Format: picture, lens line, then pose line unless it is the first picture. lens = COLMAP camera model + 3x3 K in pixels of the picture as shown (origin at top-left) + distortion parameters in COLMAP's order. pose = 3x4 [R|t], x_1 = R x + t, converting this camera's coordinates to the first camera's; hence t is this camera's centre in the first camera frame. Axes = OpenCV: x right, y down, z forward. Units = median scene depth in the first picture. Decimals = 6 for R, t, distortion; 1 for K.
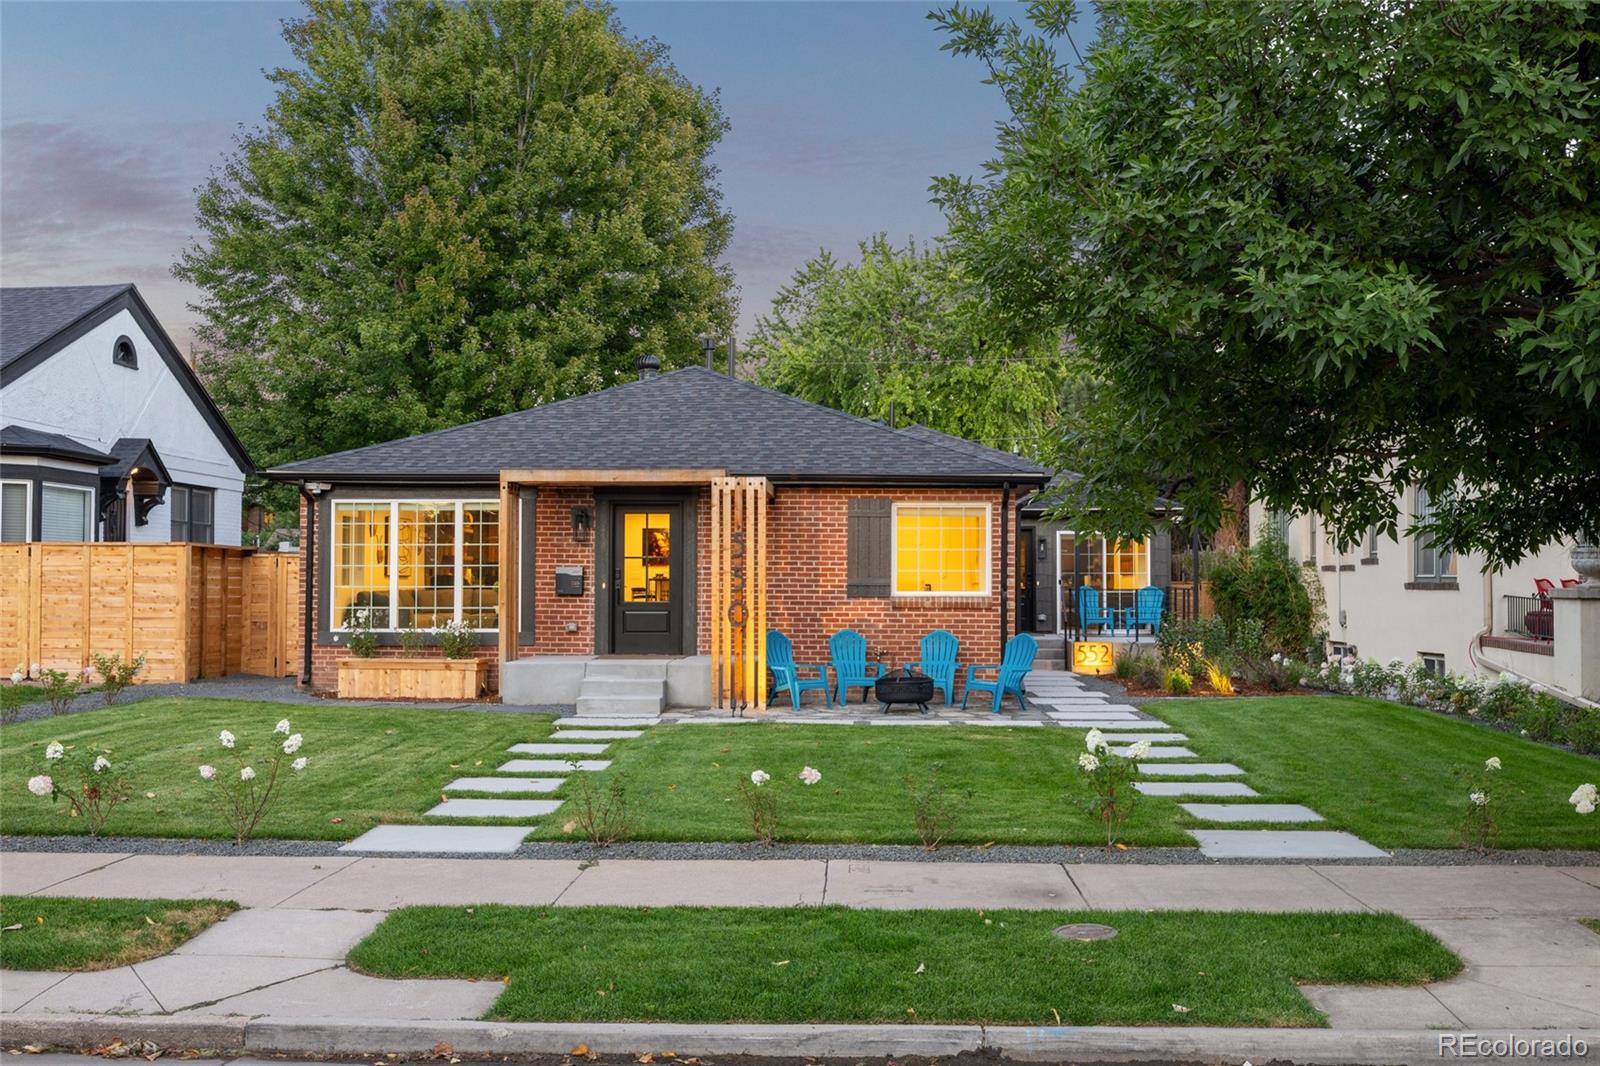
lens RADIAL K [[1623.4, 0, 800.0], [0, 1623.4, 533.0], [0, 0, 1]] dist [-0.022240, -0.004240]
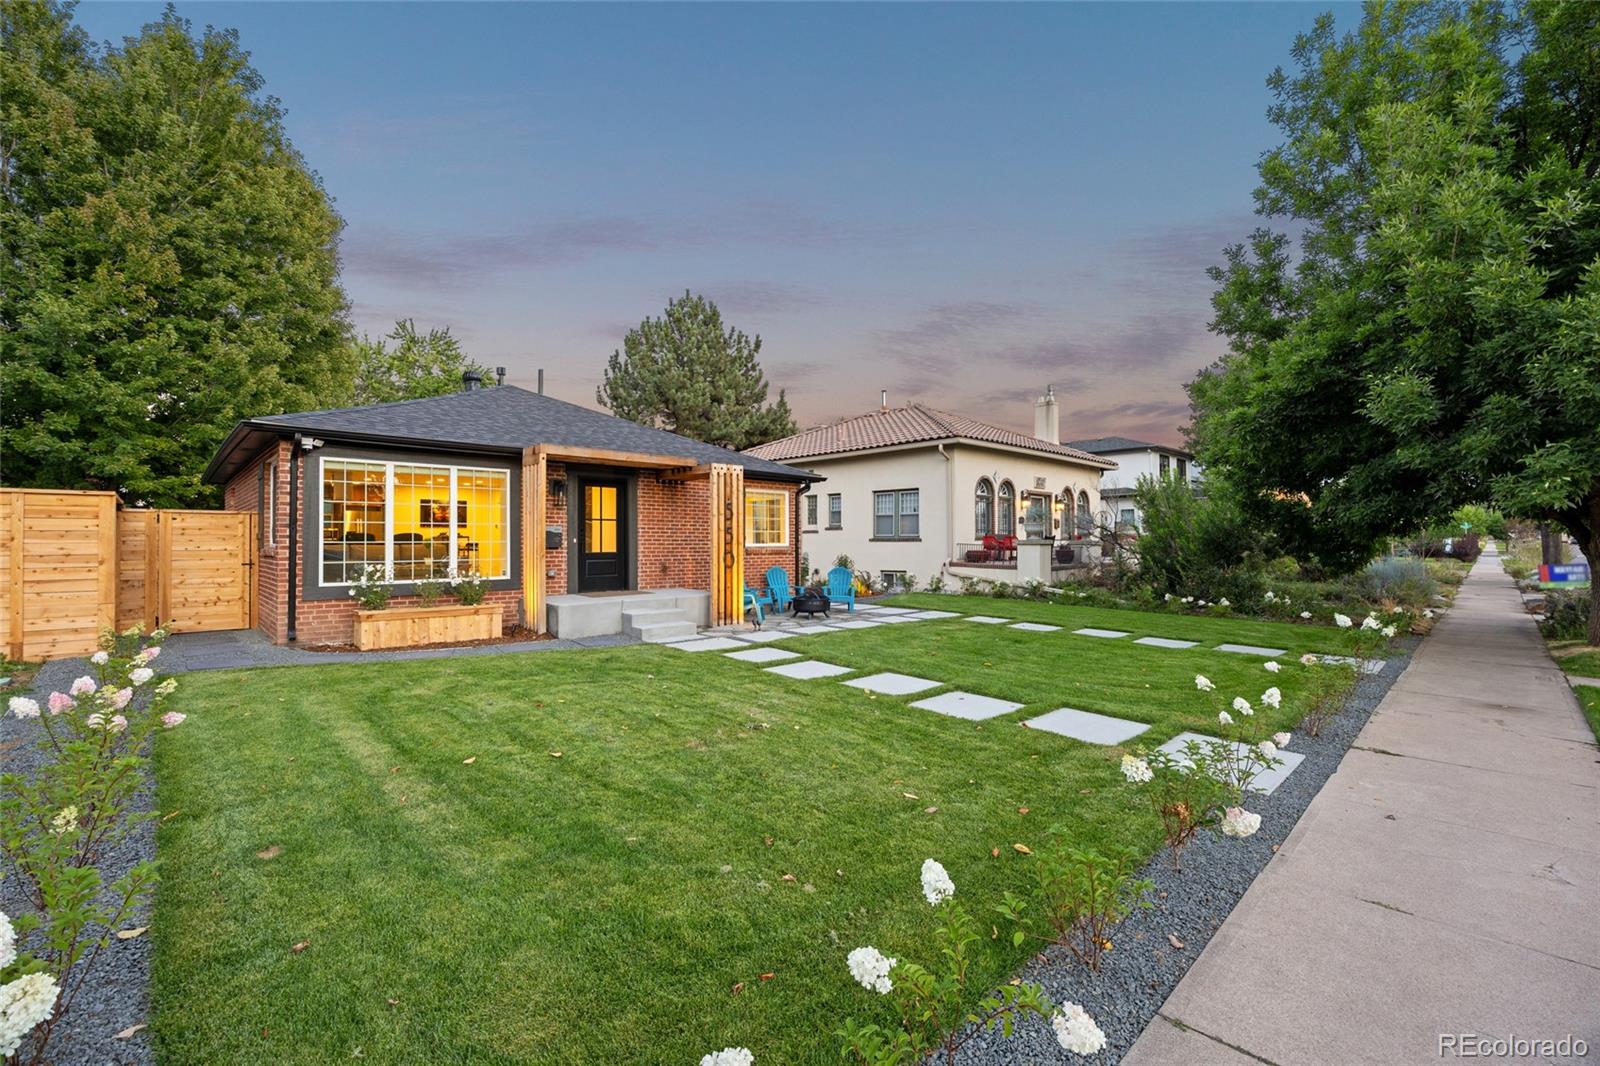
lens RADIAL K [[713.1, 0, 800.0], [0, 713.1, 533.0], [0, 0, 1]] dist [-0.016383, -0.000174]
pose [[0.665224, 0.006973, 0.746612, -0.431716], [-0.017674, 0.999823, 0.006410, 0.019738], [-0.746435, -0.017460, 0.665229, 0.492513]]
